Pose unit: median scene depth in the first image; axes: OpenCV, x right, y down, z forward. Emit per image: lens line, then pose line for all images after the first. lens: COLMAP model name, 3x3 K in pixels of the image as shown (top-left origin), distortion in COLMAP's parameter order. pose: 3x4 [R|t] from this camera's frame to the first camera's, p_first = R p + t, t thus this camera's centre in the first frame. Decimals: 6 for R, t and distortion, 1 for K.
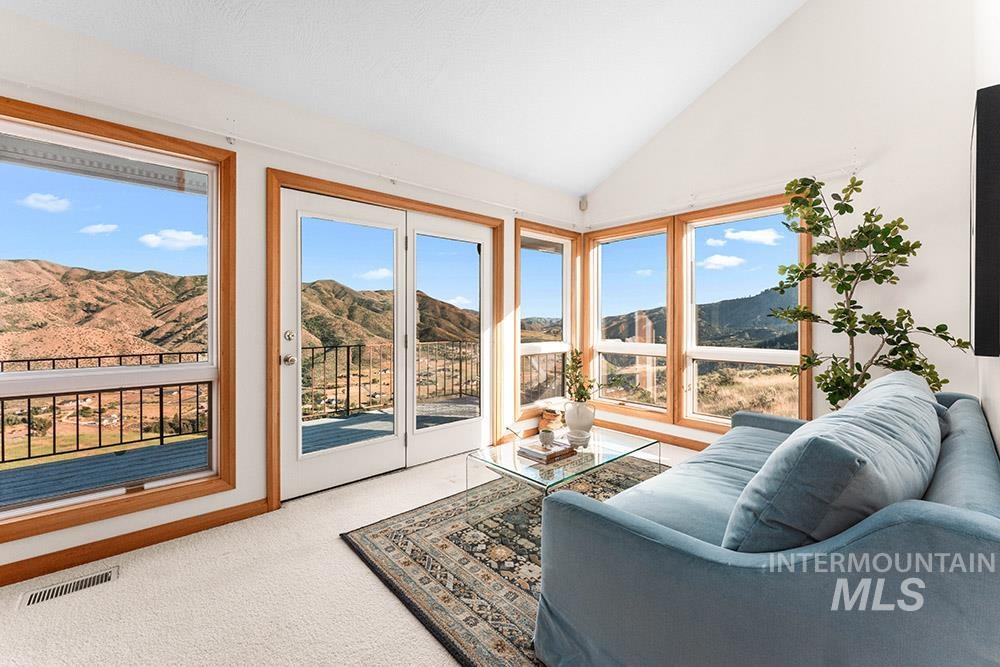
lens RADIAL K [[402.6, 0, 500.0], [0, 402.6, 333.5], [0, 0, 1]] dist [0.000669, 0.000061]
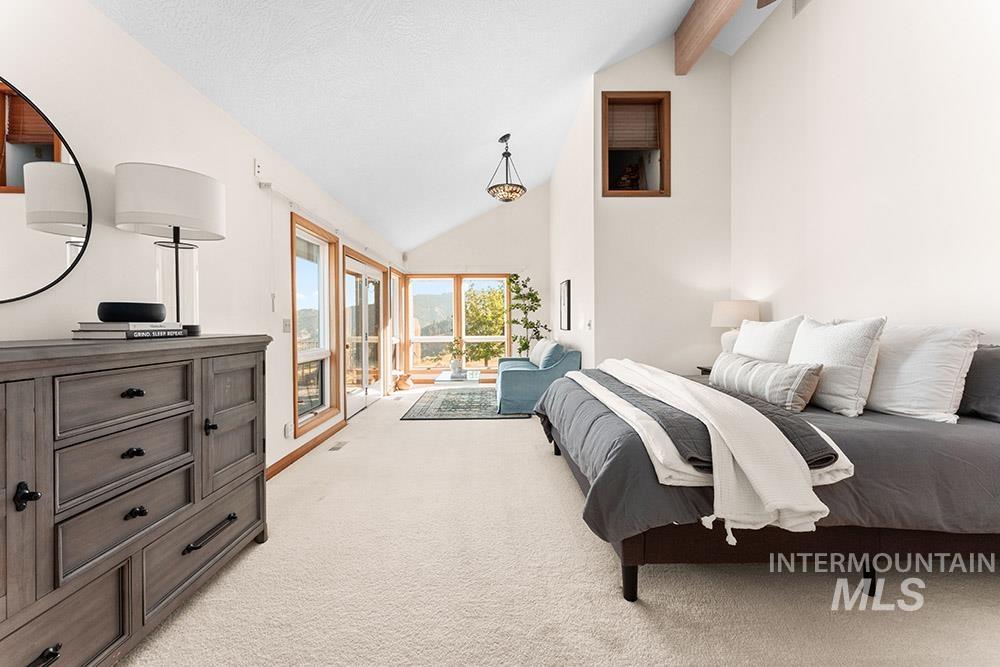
lens RADIAL K [[404.3, 0, 500.0], [0, 404.3, 333.5], [0, 0, 1]] dist [-0.000010, -0.000002]
pose [[0.649483, -0.021646, 0.760068, -1.523437], [0.030119, 0.999543, 0.002729, 0.025423], [-0.759780, 0.021120, 0.649837, -0.783296]]
